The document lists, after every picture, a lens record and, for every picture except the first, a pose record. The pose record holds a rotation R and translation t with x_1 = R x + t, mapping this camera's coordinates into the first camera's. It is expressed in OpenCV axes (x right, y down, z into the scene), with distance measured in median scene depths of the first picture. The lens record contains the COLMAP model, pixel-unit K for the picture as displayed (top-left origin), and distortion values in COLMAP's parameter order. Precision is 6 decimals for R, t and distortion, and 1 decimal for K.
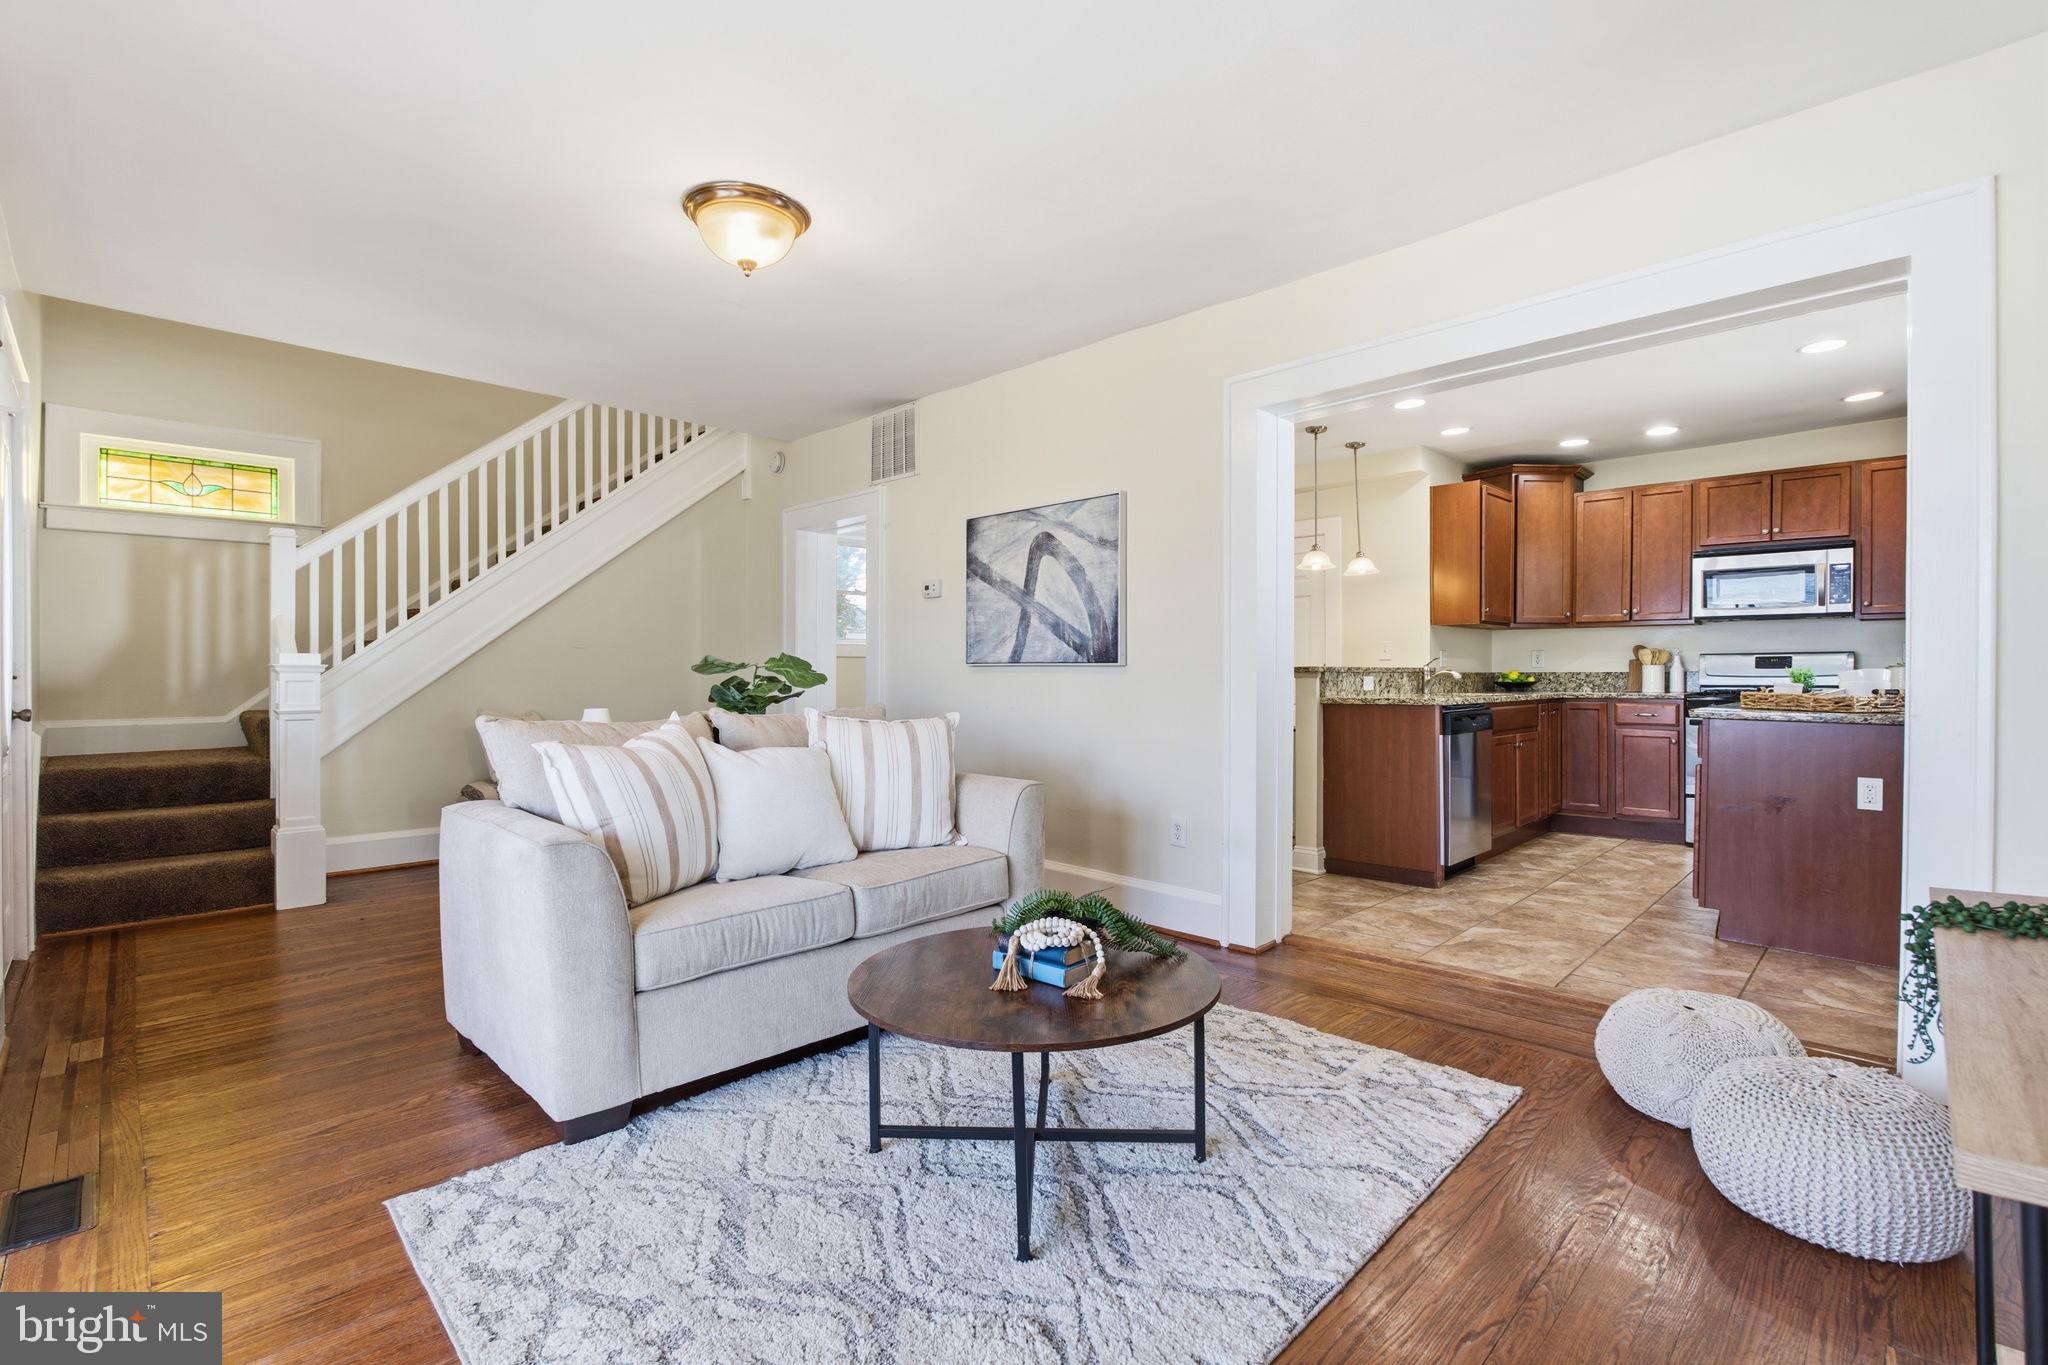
lens RADIAL K [[919.2, 0, 1015.2], [0, 919.2, 675.4], [0, 0, 1]] dist [-0.017591, -0.000463]
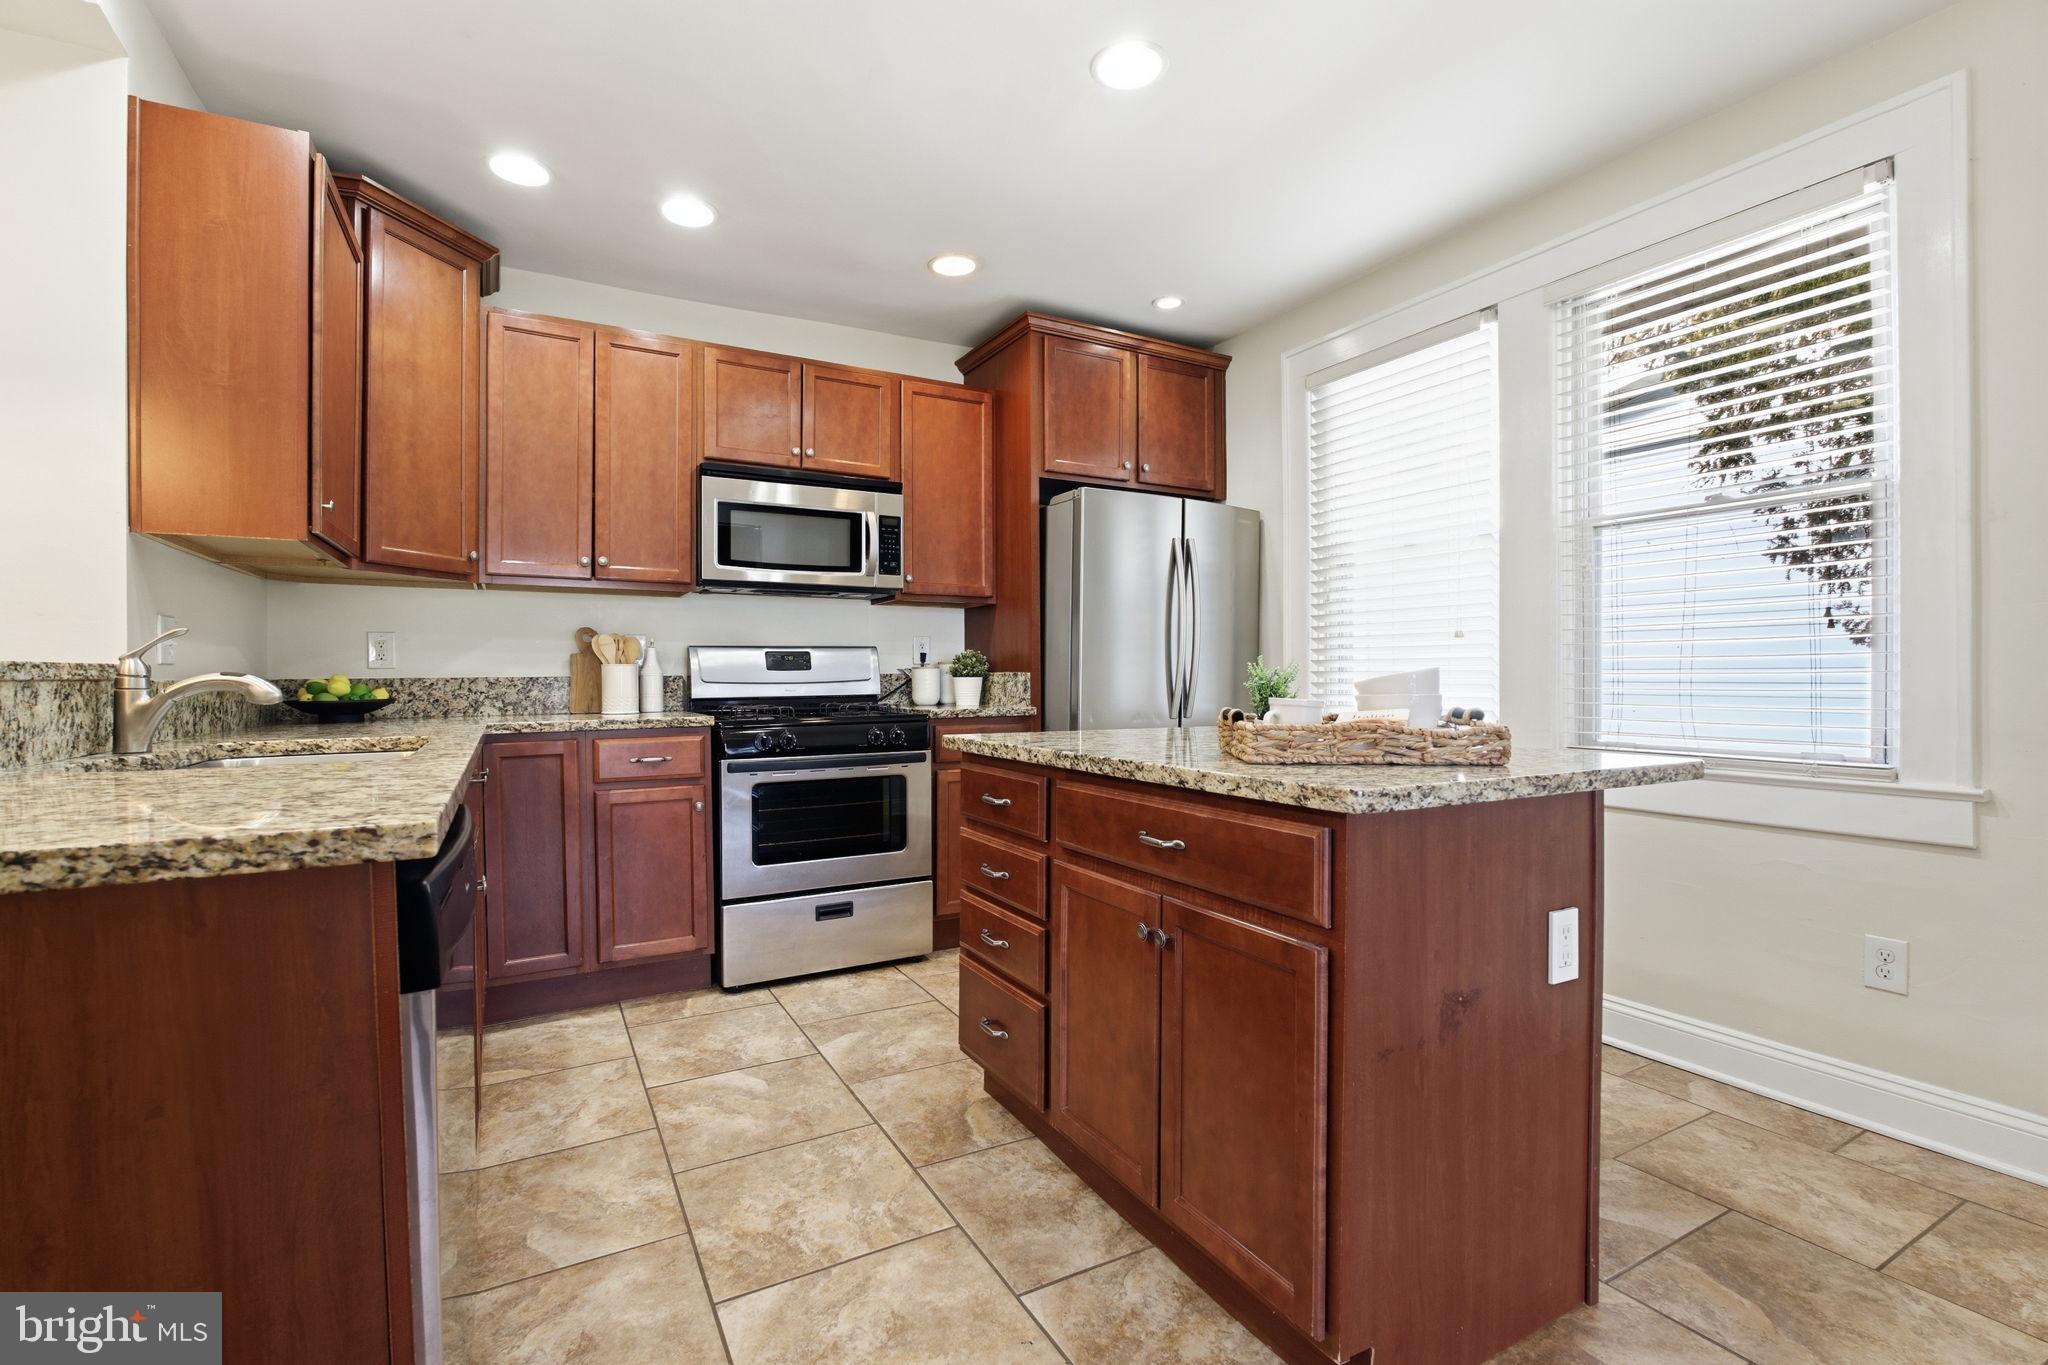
lens RADIAL K [[919.2, 0, 1024.0], [0, 919.2, 691.8], [0, 0, 1]] dist [-0.017591, -0.000463]
pose [[0.274964, -0.021360, 0.961217, 0.255557], [0.007199, 0.999771, 0.020157, -0.004391], [-0.961428, 0.001377, 0.275055, 0.666944]]
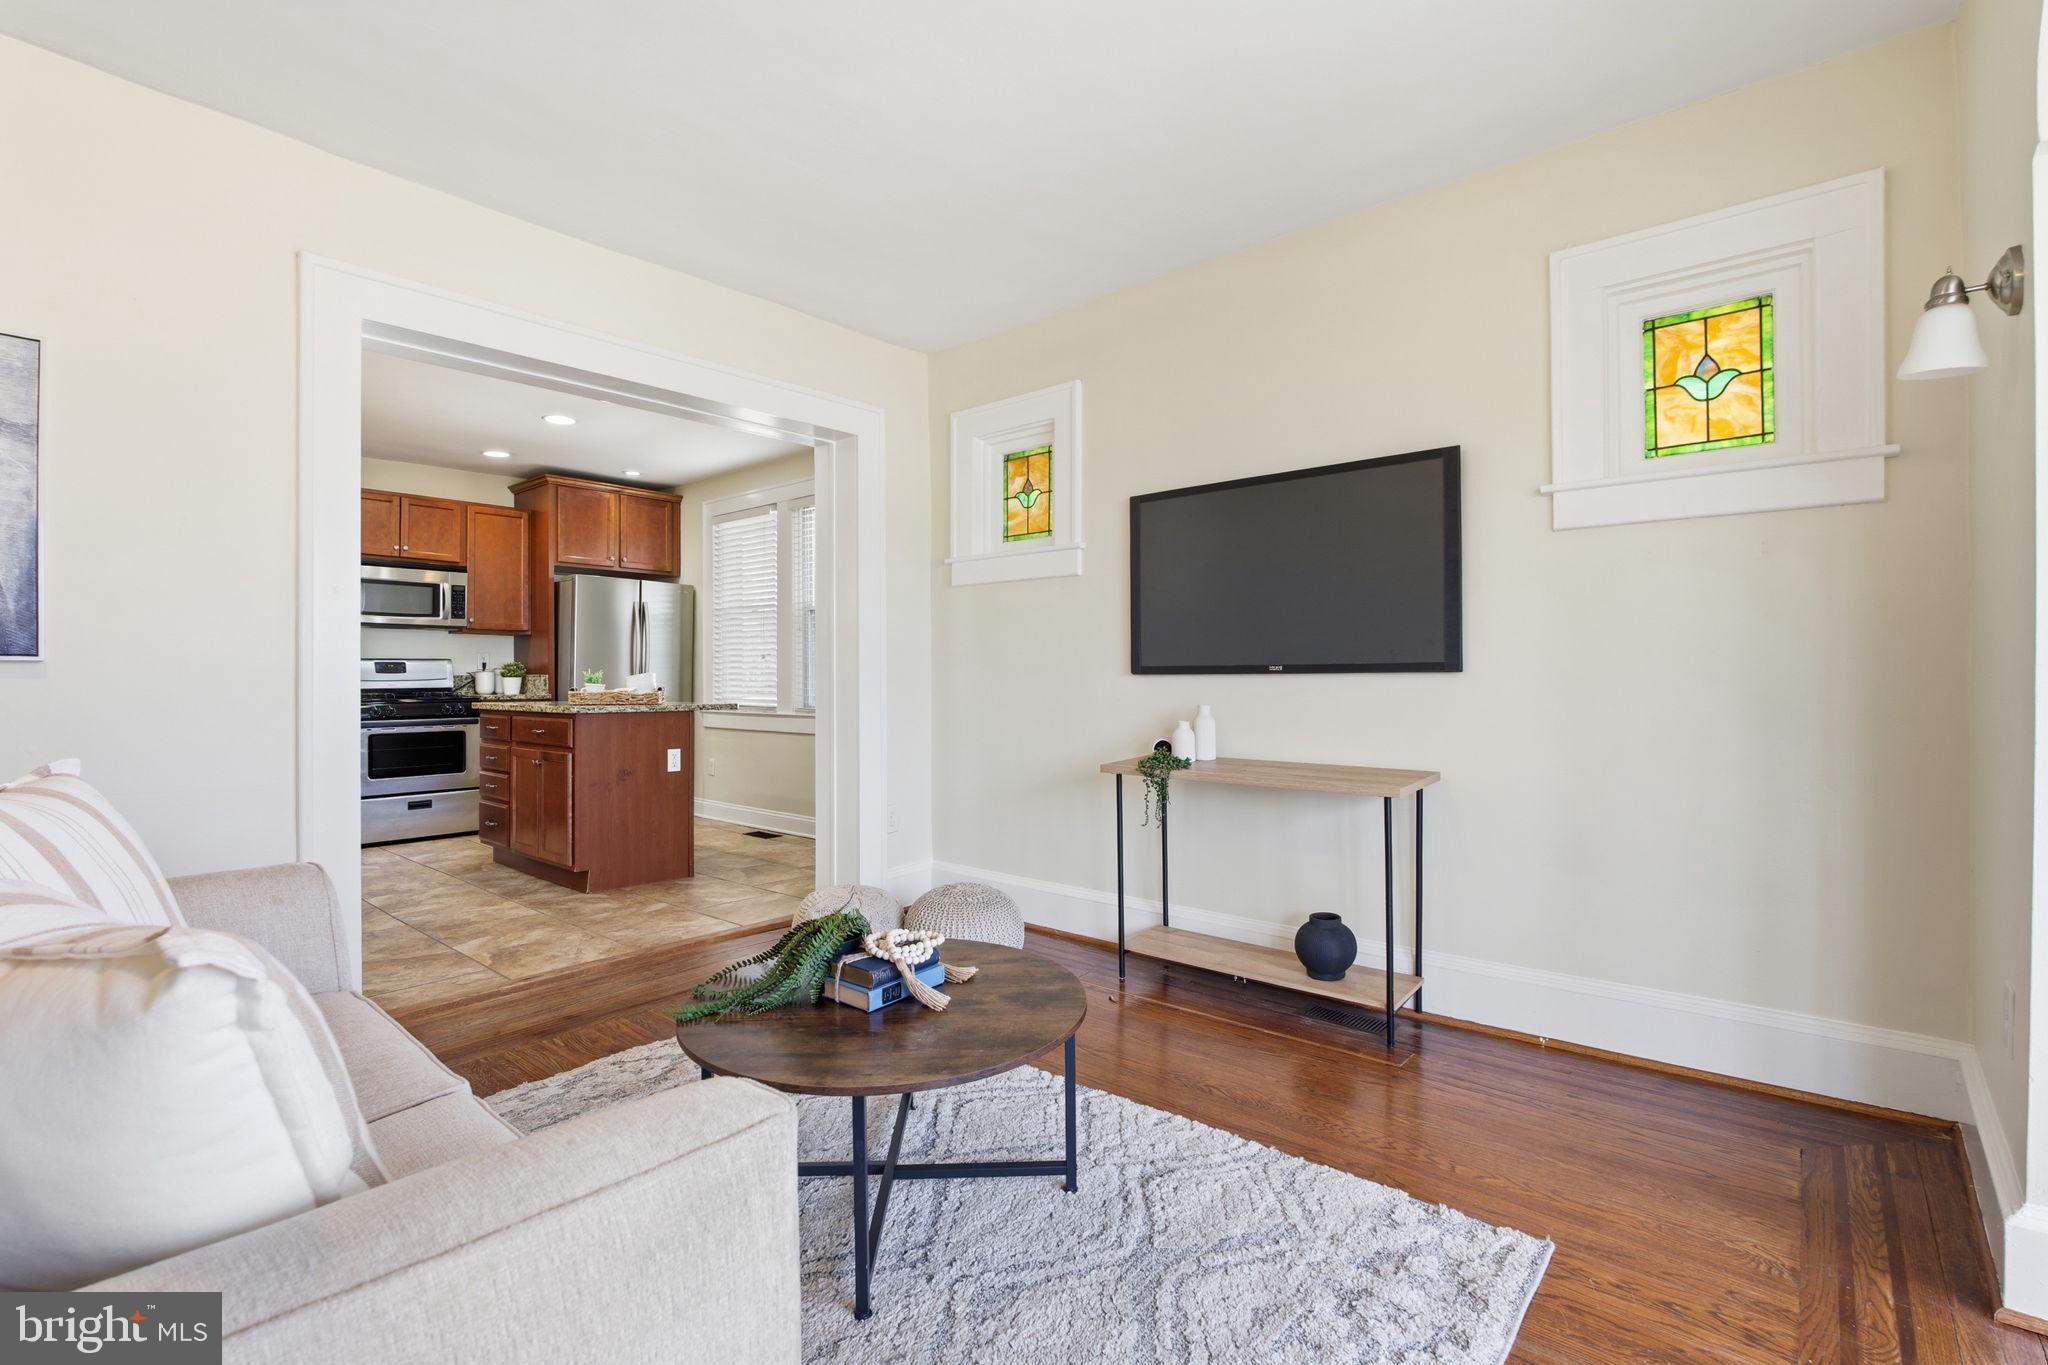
lens RADIAL K [[919.2, 0, 1023.1], [0, 919.2, 679.6], [0, 0, 1]] dist [-0.017591, -0.000463]
pose [[-0.074251, -0.004556, 0.997229, -0.319701], [0.007033, 0.999962, 0.005092, -0.000097], [-0.997215, 0.007392, -0.074216, 0.326567]]
